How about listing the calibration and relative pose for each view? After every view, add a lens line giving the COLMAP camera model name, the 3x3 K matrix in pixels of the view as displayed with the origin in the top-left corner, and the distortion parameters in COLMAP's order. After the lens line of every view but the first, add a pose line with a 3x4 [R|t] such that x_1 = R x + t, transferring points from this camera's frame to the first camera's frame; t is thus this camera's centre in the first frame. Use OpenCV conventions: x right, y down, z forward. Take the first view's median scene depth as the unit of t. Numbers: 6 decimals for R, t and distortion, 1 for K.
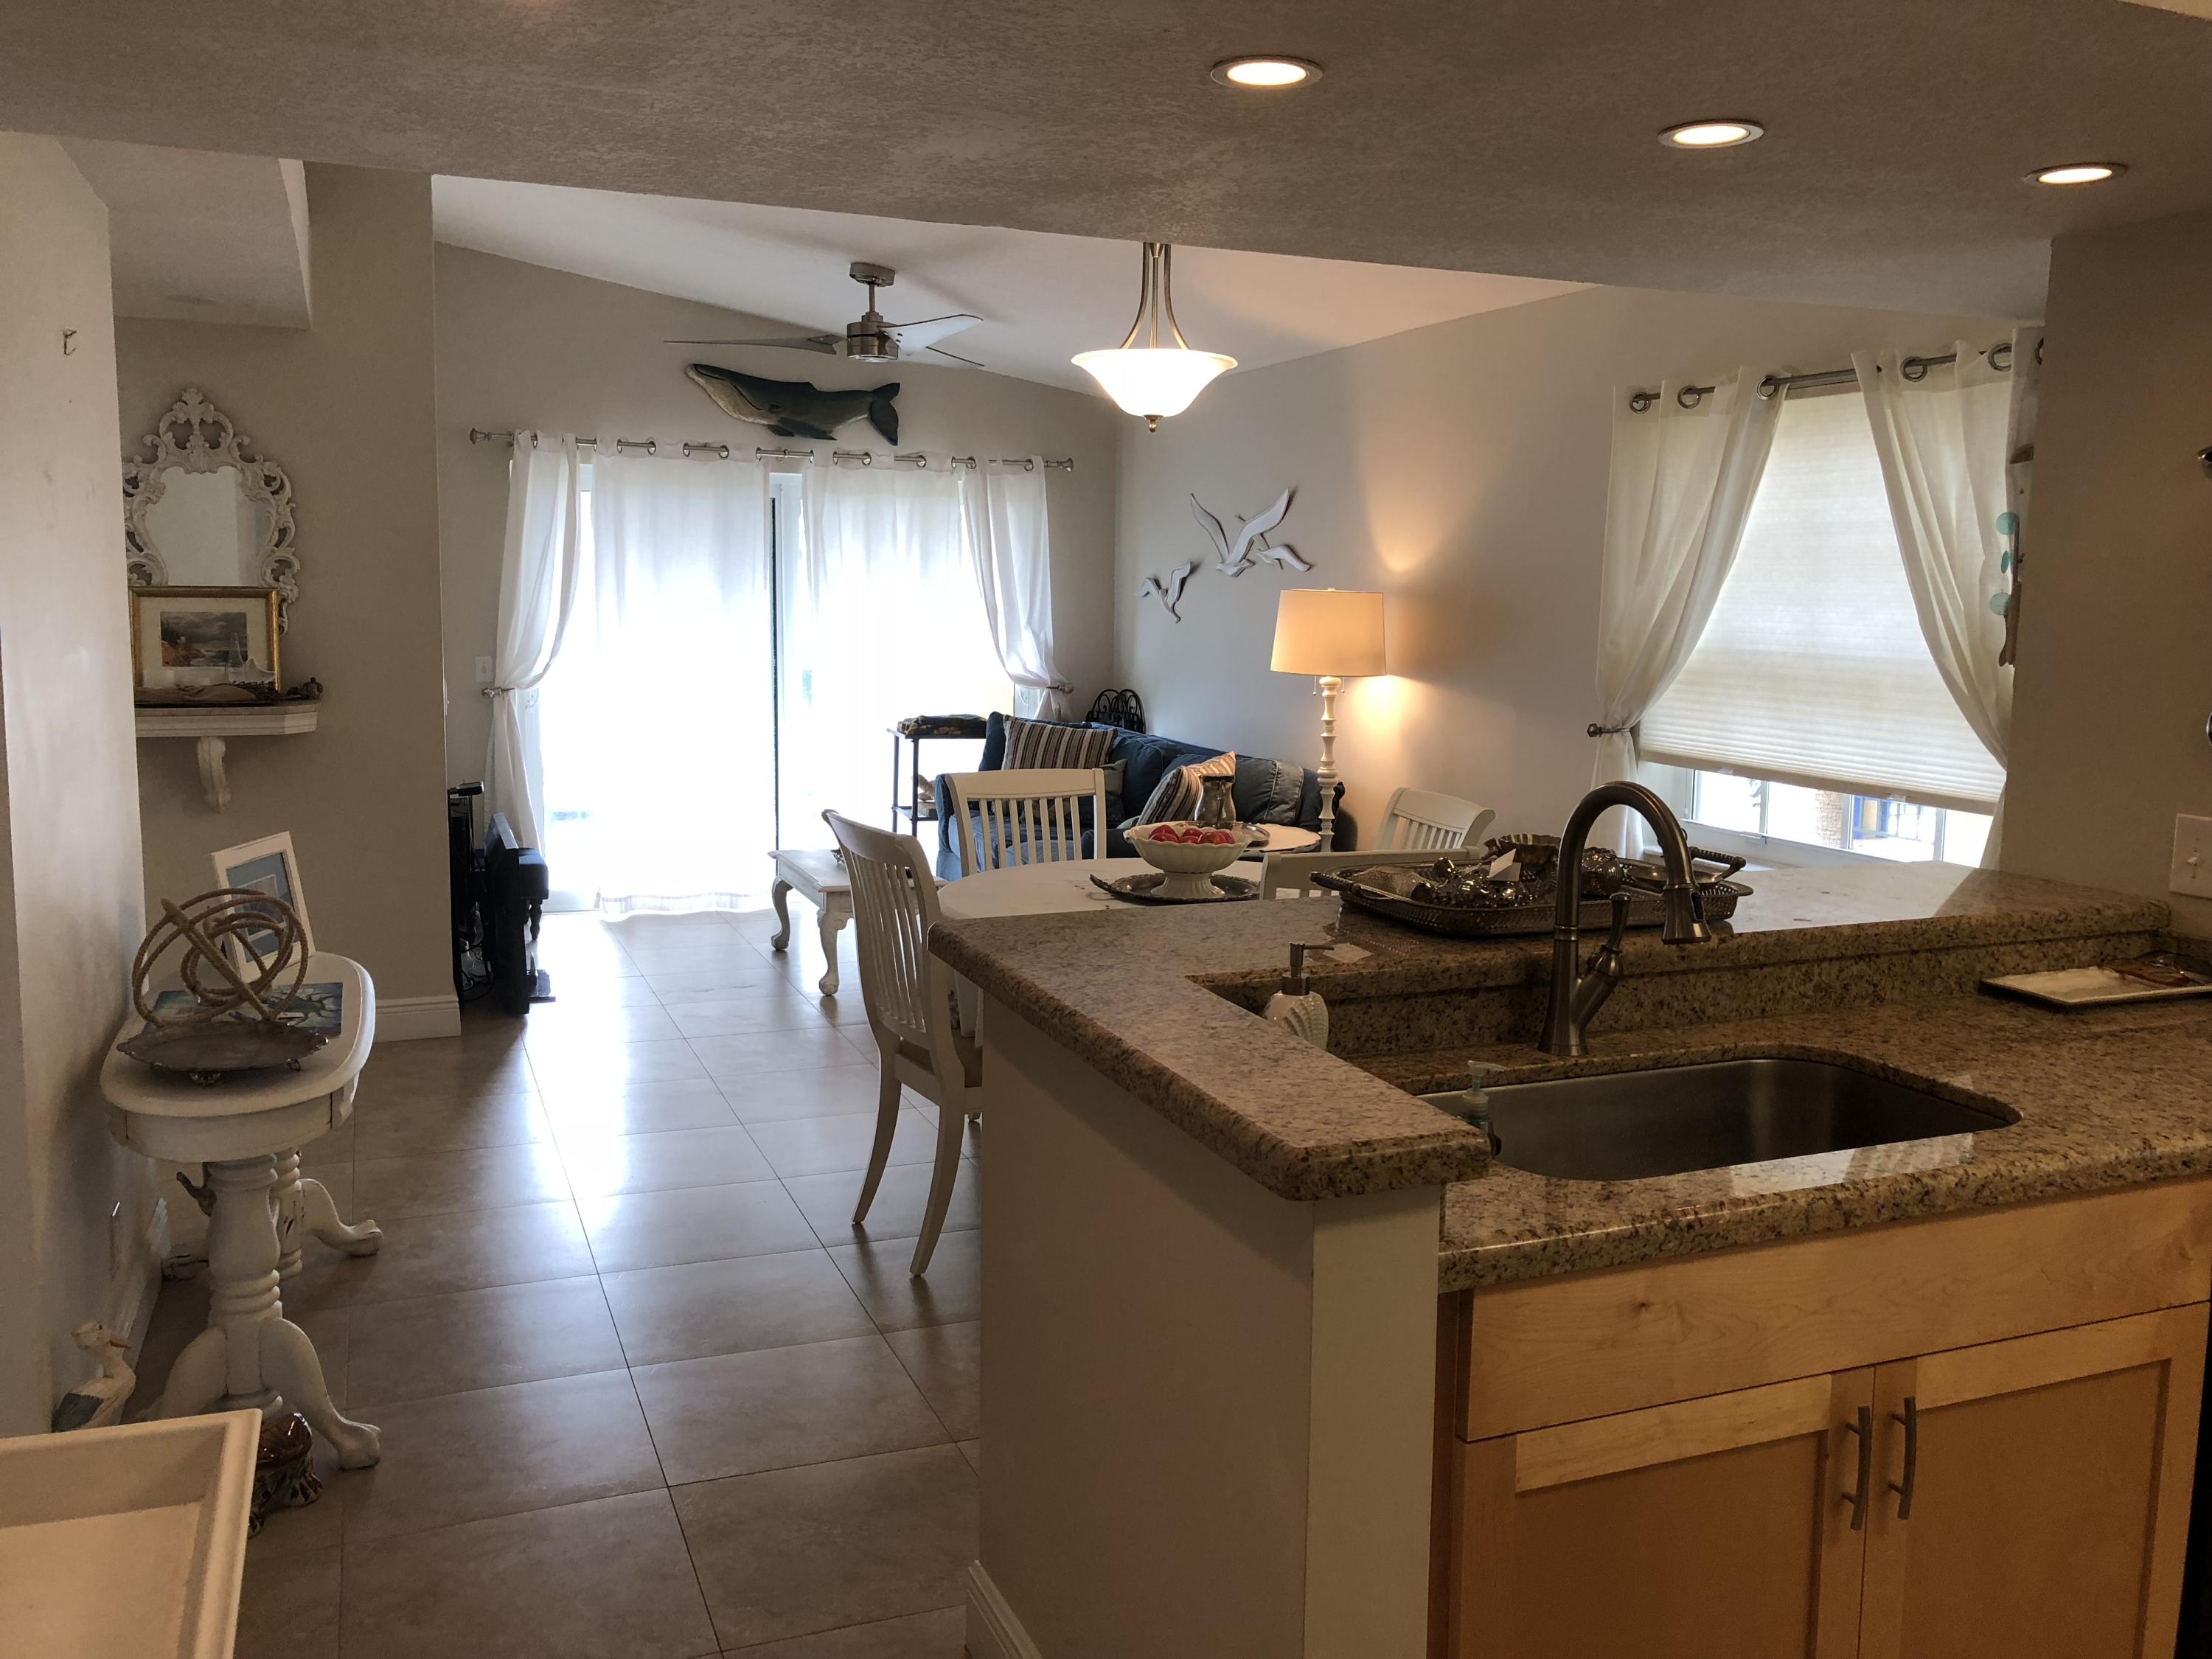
lens RADIAL K [[1797.4, 0, 1123.3], [0, 1797.4, 840.1], [0, 0, 1]] dist [0.018018, -0.010632]
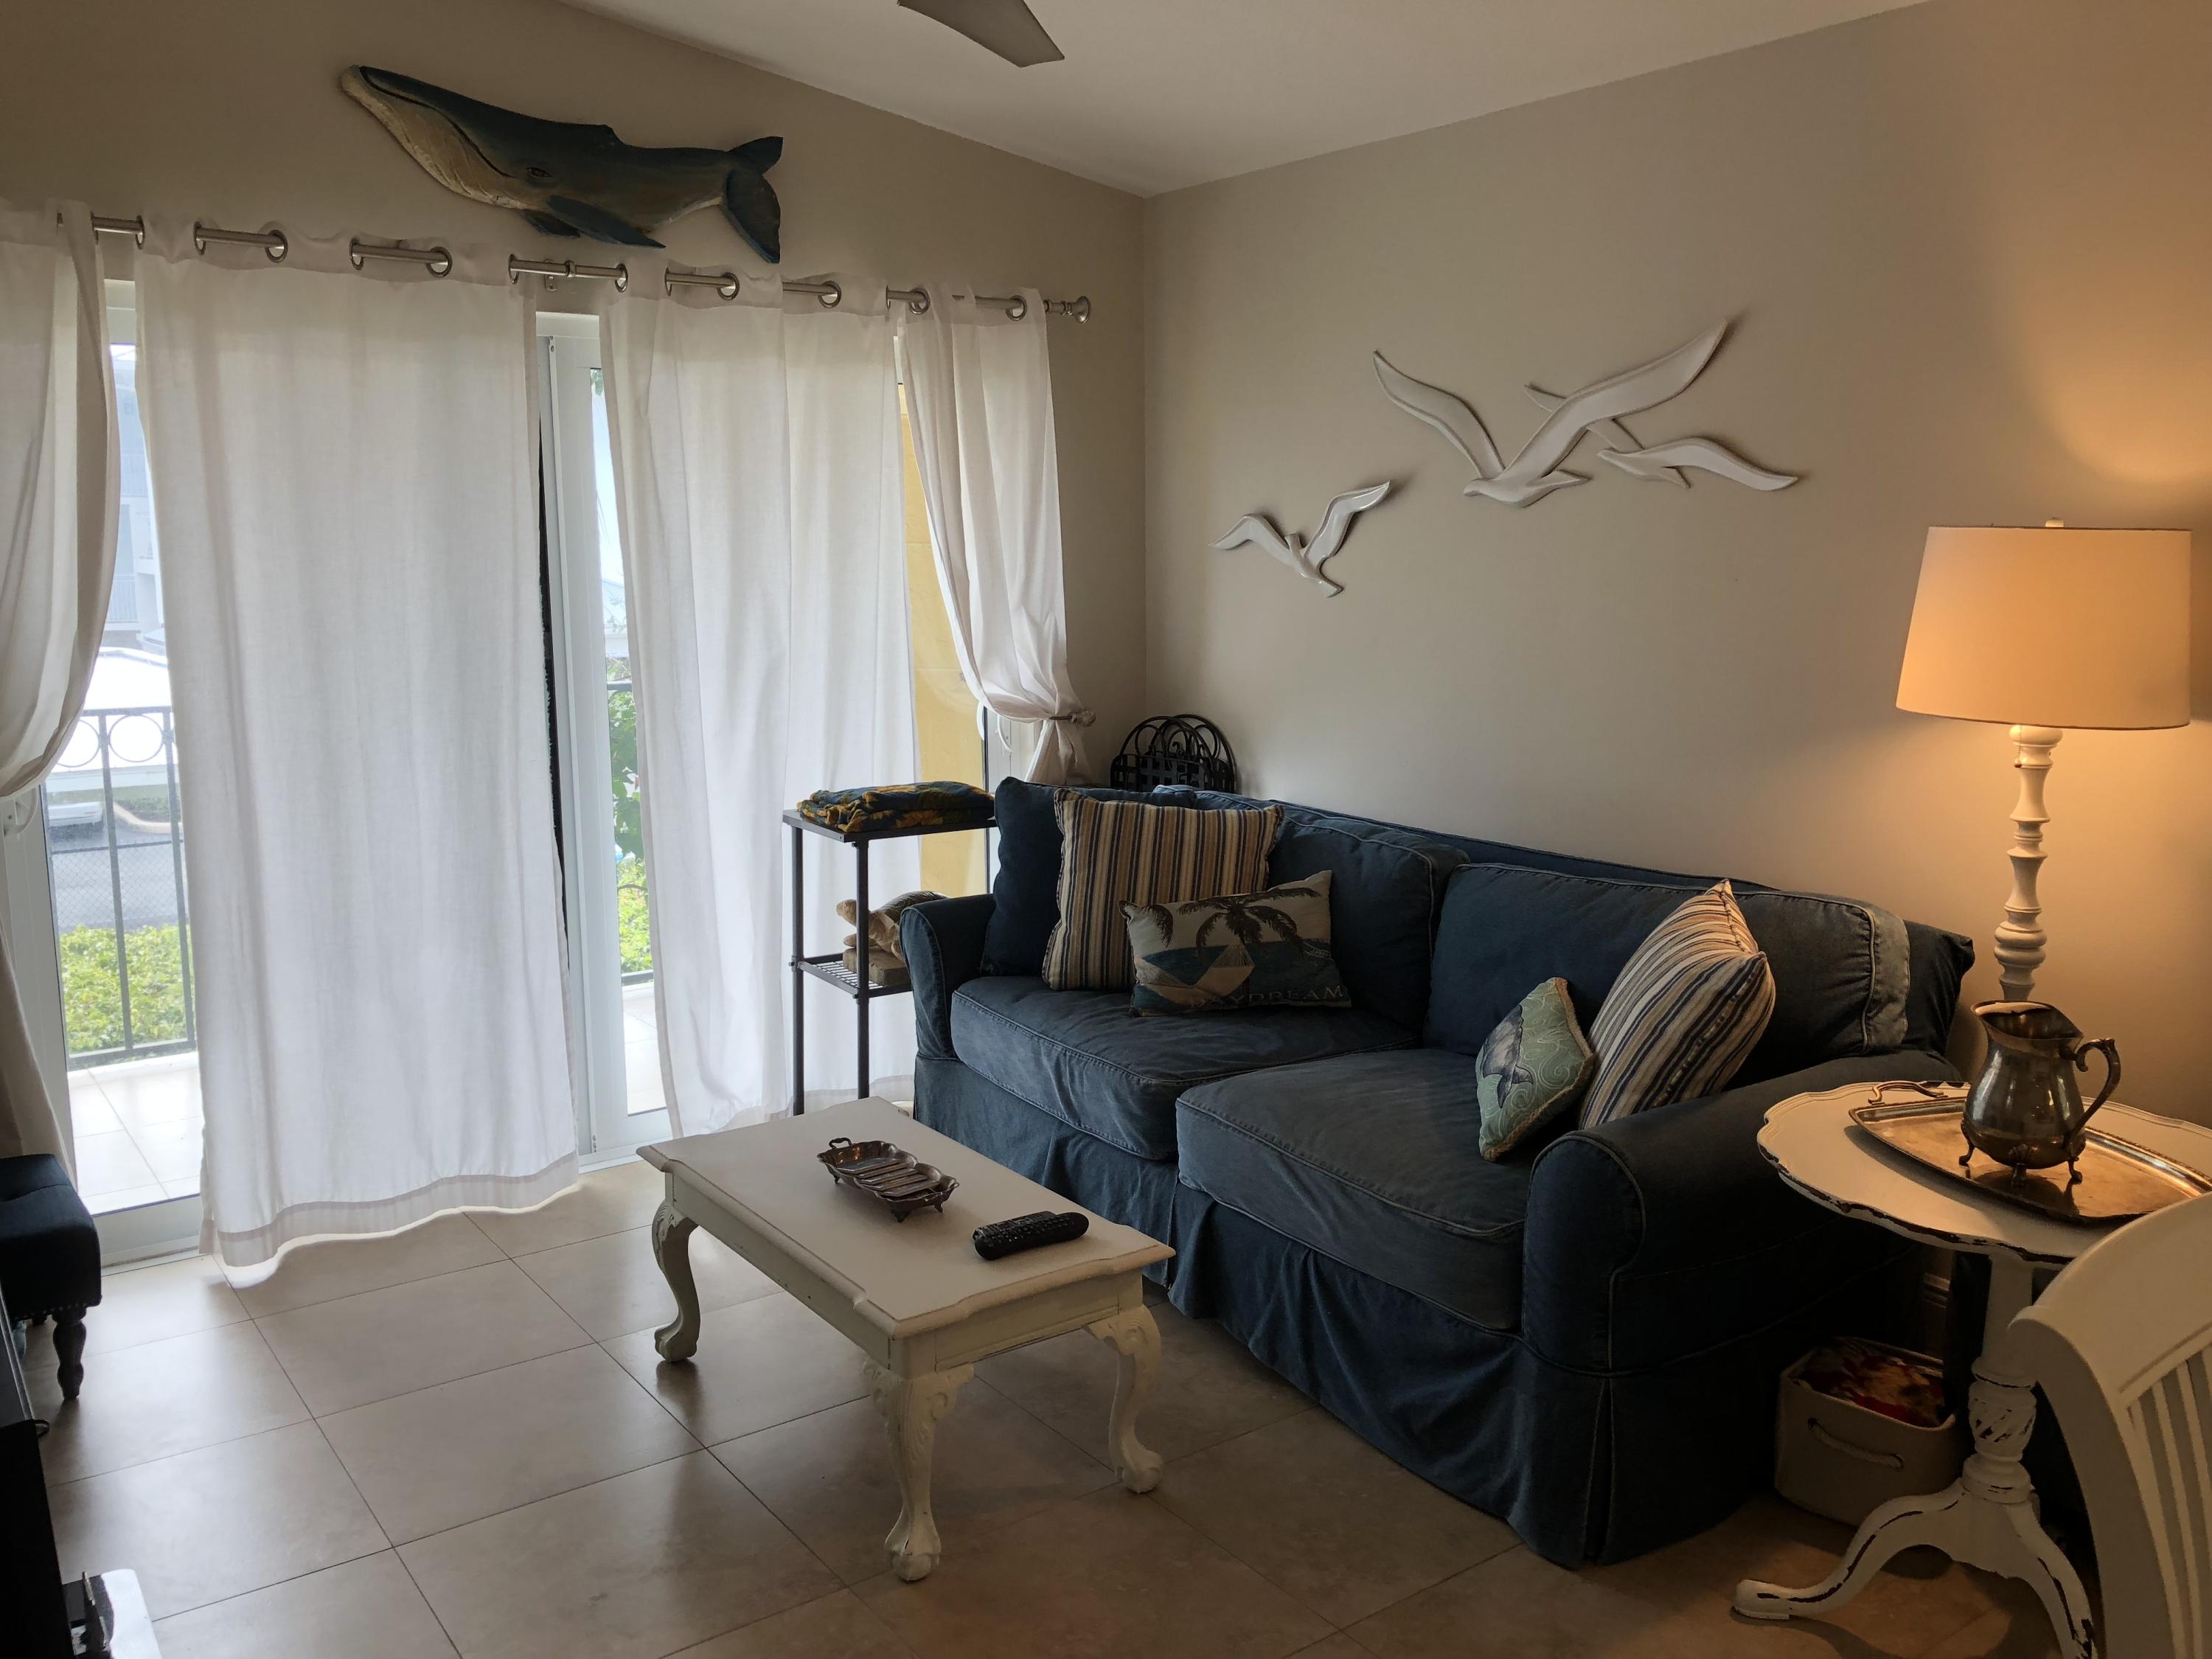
lens RADIAL K [[1797.4, 0, 1108.3], [0, 1797.4, 824.3], [0, 0, 1]] dist [0.018018, -0.010632]
pose [[0.972178, -0.058154, 0.226910, -0.189524], [0.053395, 0.998207, 0.027059, -0.082085], [-0.228076, -0.014190, 0.973540, 0.566730]]
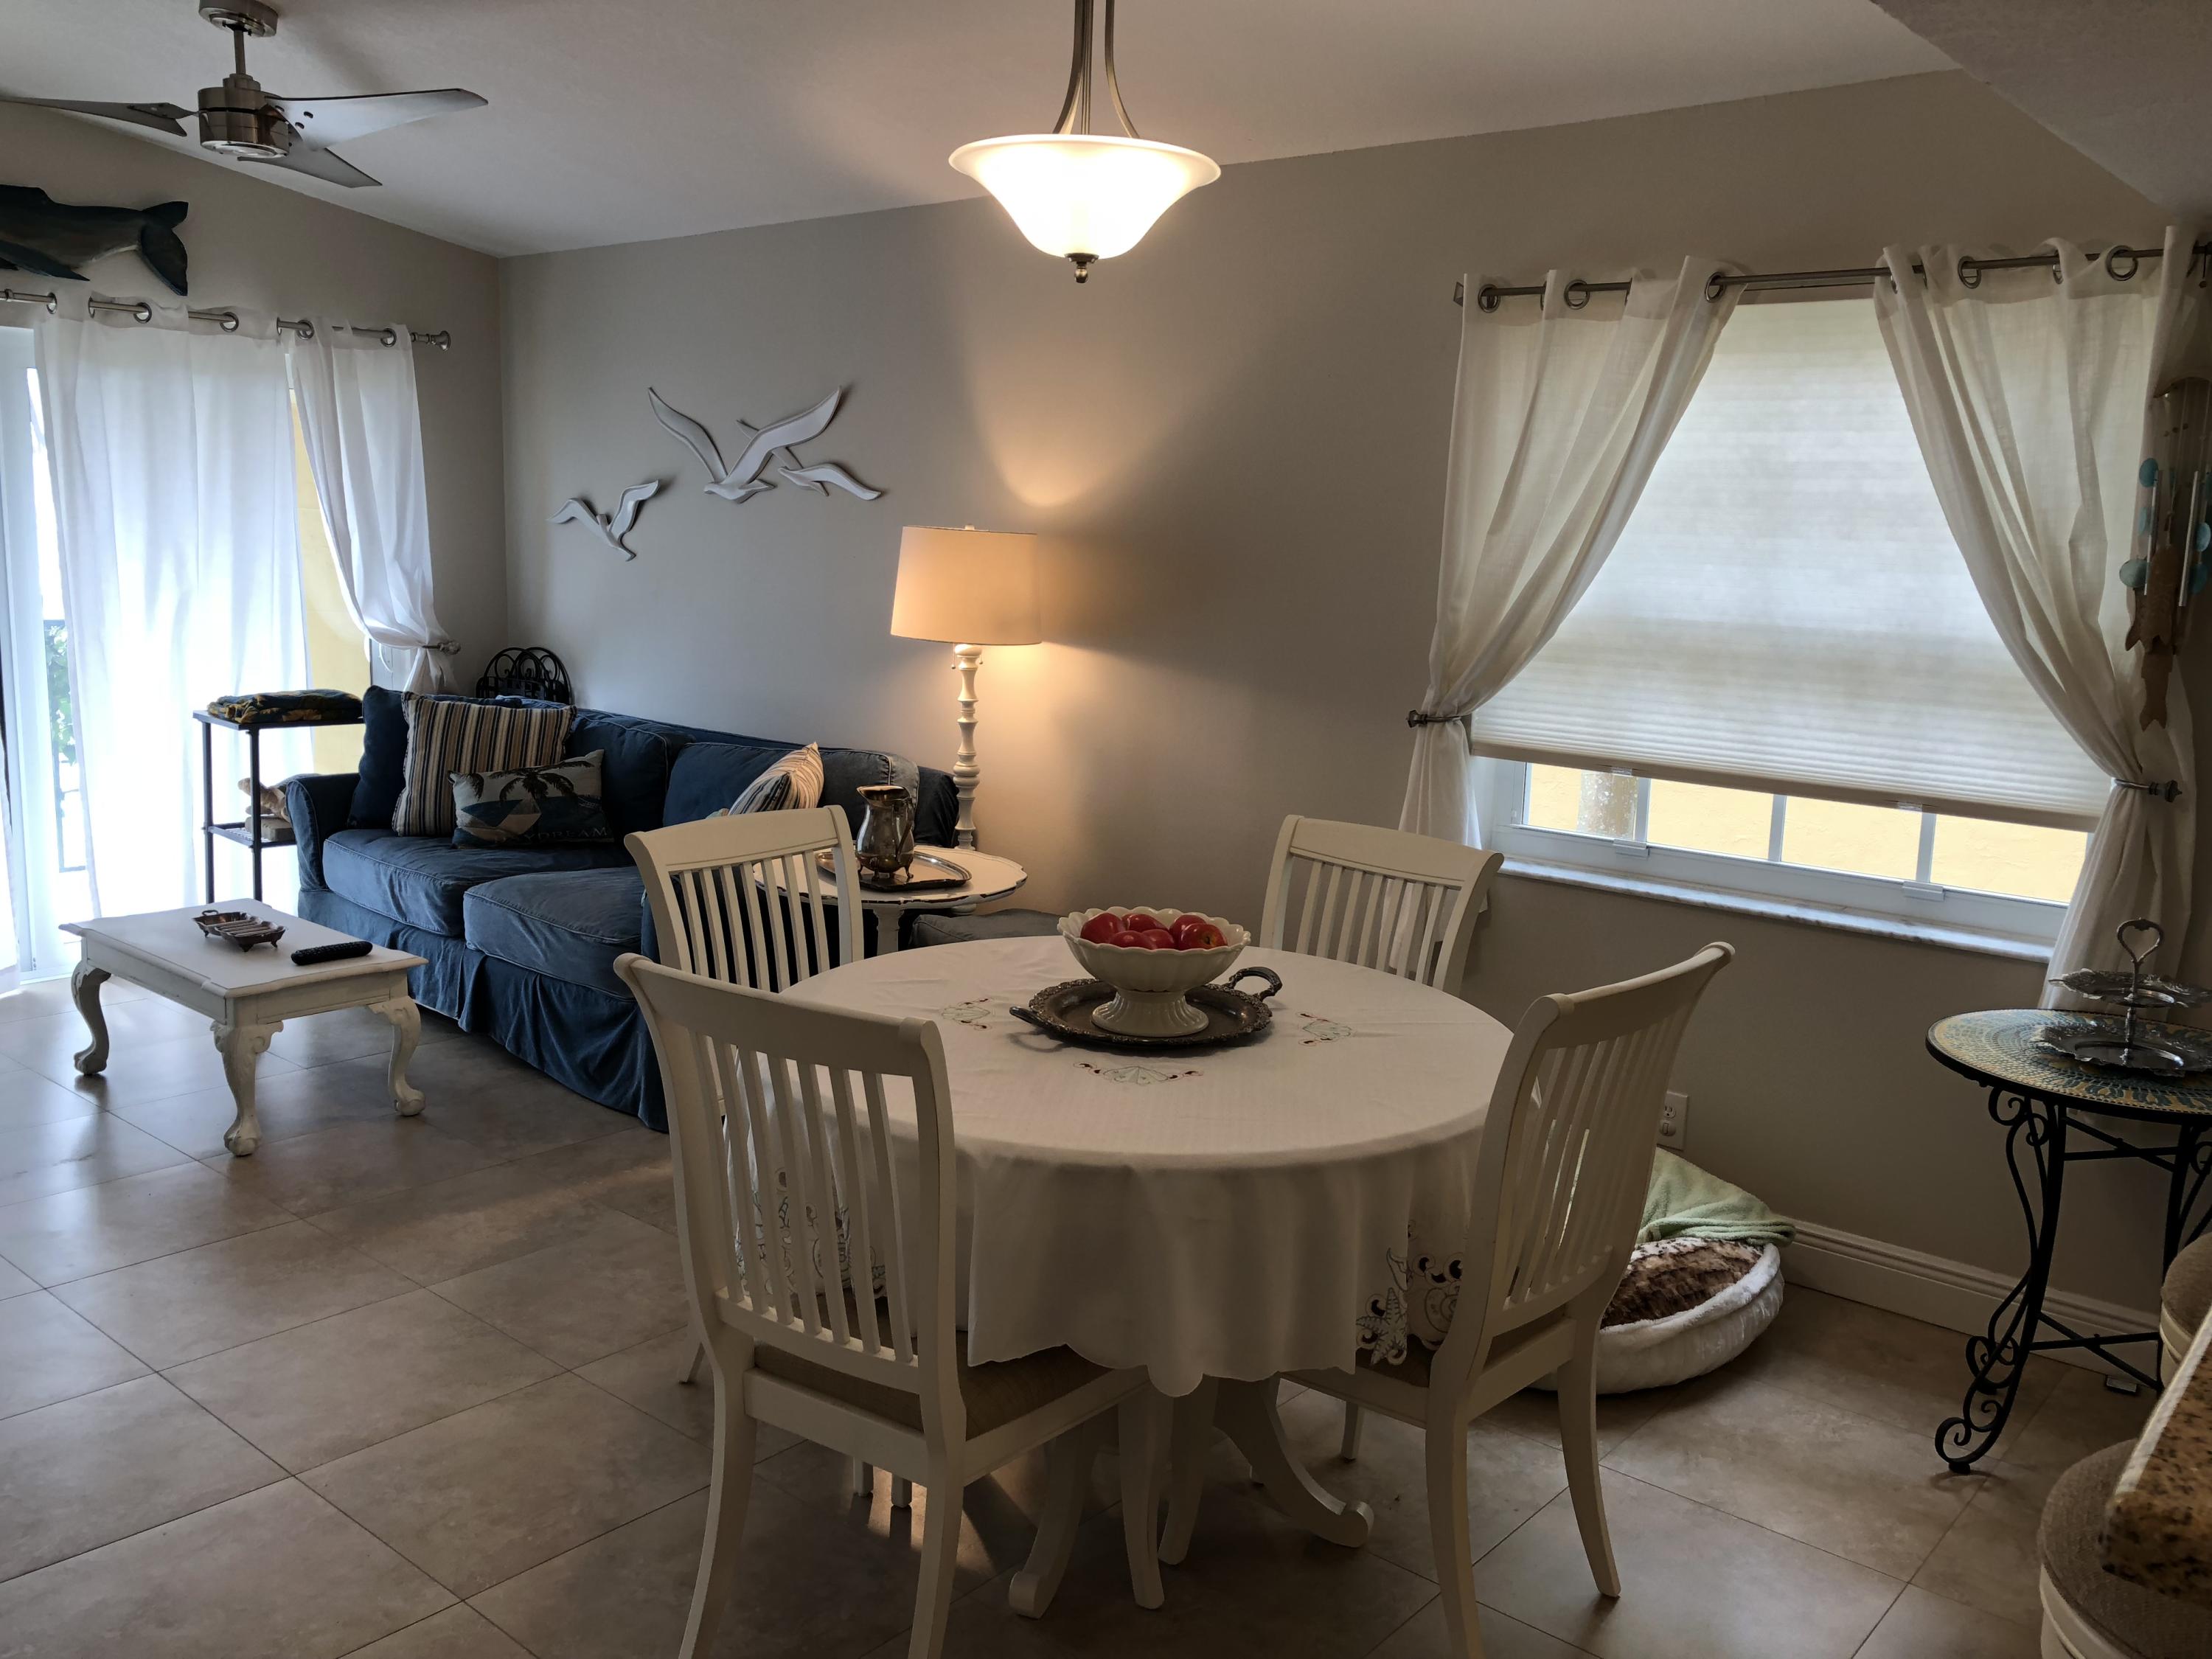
lens RADIAL K [[1797.4, 0, 1103.7], [0, 1797.4, 812.0], [0, 0, 1]] dist [0.018018, -0.010632]
pose [[0.889543, -0.060060, 0.452886, -0.163755], [0.045881, 0.998053, 0.042241, -0.045163], [-0.454542, -0.016796, 0.890567, 0.276451]]
